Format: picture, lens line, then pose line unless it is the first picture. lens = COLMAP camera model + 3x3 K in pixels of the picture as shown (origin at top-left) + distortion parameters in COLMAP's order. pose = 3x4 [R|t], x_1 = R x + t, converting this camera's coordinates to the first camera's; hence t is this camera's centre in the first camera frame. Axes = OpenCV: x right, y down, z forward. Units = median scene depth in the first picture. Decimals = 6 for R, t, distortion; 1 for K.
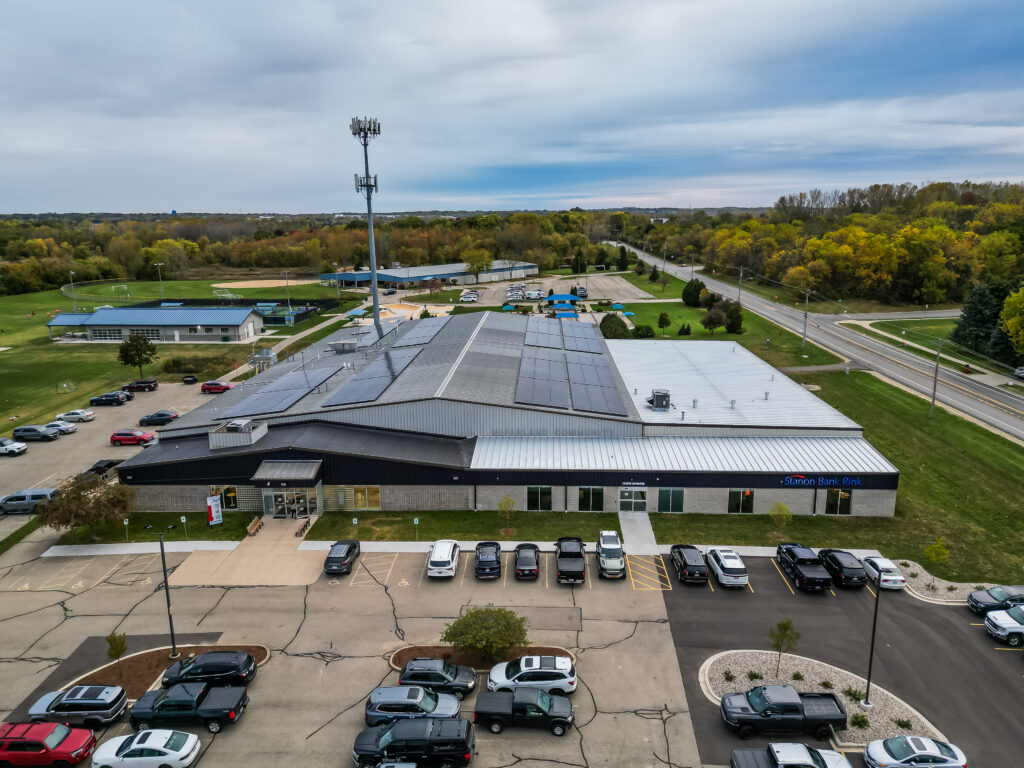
lens RADIAL K [[750.3, 0, 511.6], [0, 750.3, 389.6], [0, 0, 1]] dist [0.079671, -0.075922]
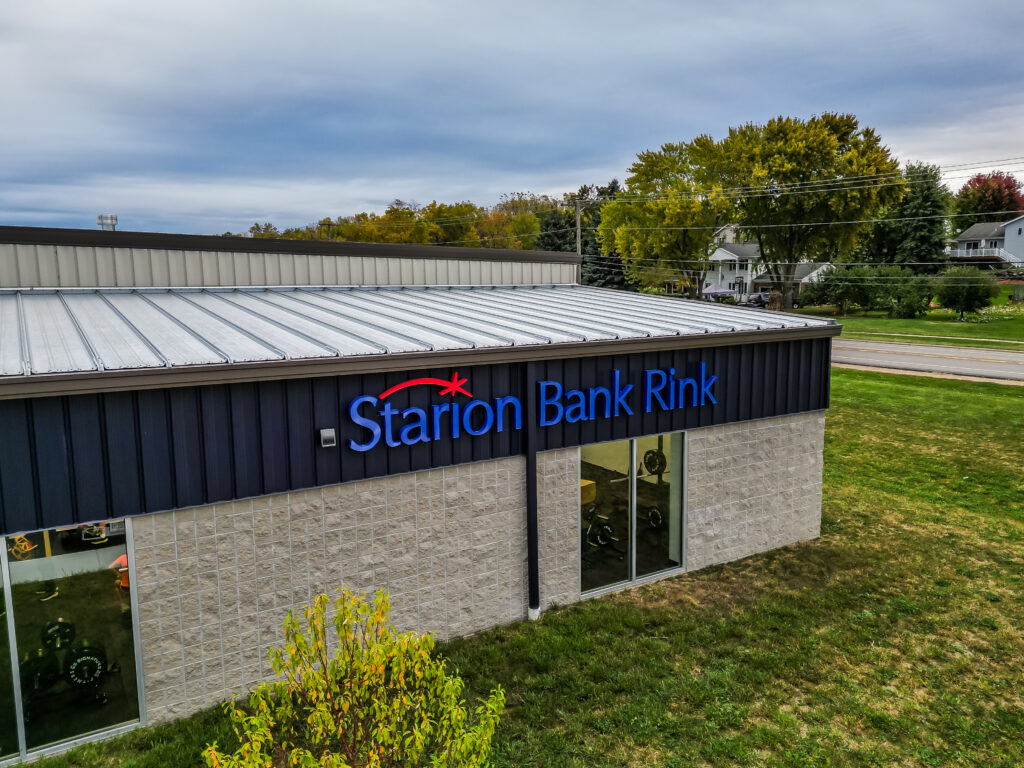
lens RADIAL K [[750.3, 0, 511.6], [0, 750.3, 389.6], [0, 0, 1]] dist [0.079671, -0.075922]
pose [[0.819169, -0.075812, 0.568520, 0.301939], [0.129512, 0.990074, -0.054584, 0.123889], [-0.558739, 0.118344, 0.820857, 0.856252]]
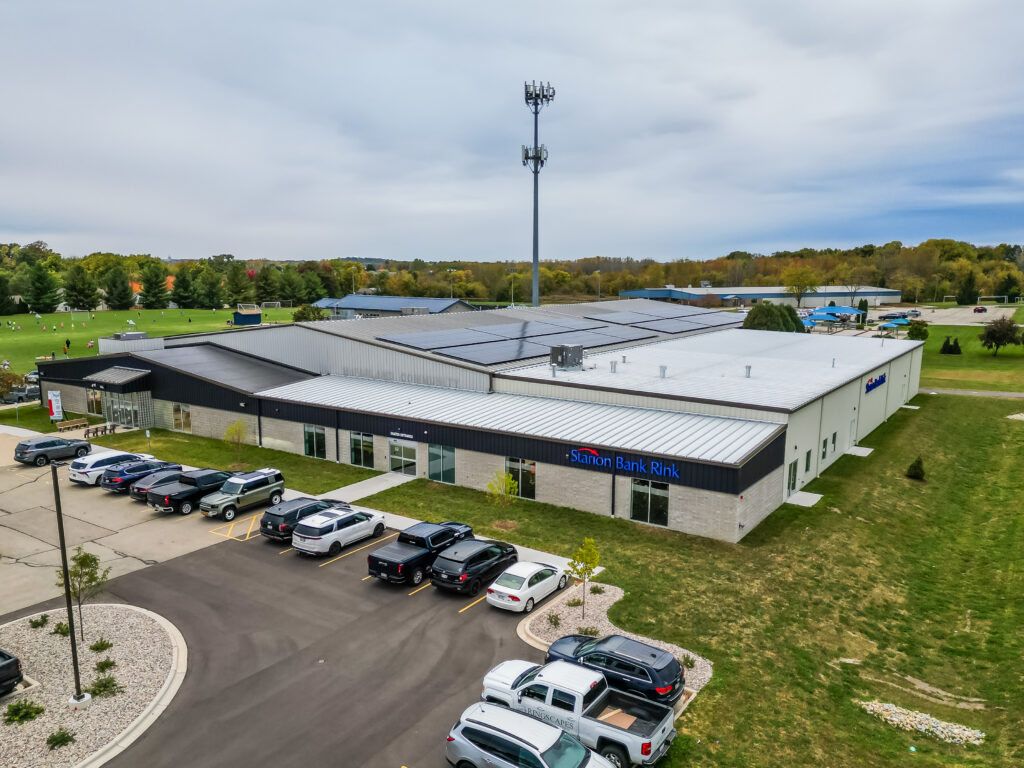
lens RADIAL K [[791.5, 0, 508.2], [0, 791.5, 417.1], [0, 0, 1]] dist [0.039955, -0.002643]
pose [[0.851972, 0.111644, -0.511547, 0.649305], [-0.130219, 0.991485, -0.000488, 0.094296], [0.507137, 0.067028, 0.859255, 0.385437]]
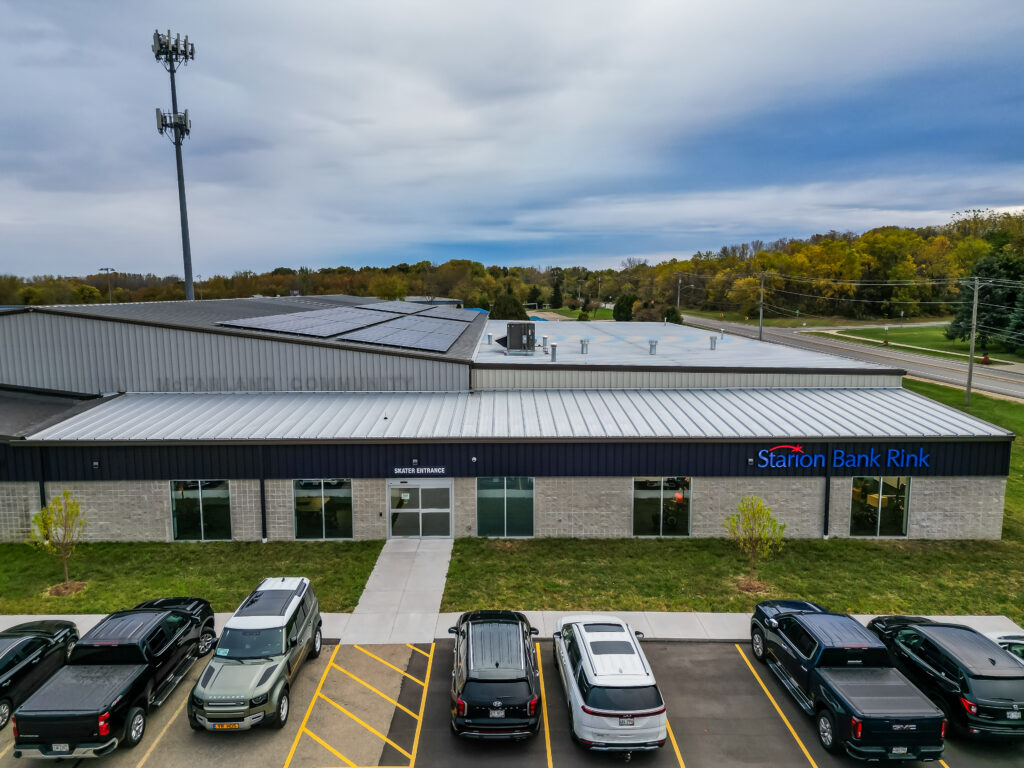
lens RADIAL K [[750.3, 0, 511.6], [0, 750.3, 389.6], [0, 0, 1]] dist [0.079671, -0.075922]
pose [[0.998026, 0.000468, 0.062807, 0.188377], [0.005376, 0.995666, -0.092846, 0.119088], [-0.062578, 0.093000, 0.993698, 0.563717]]
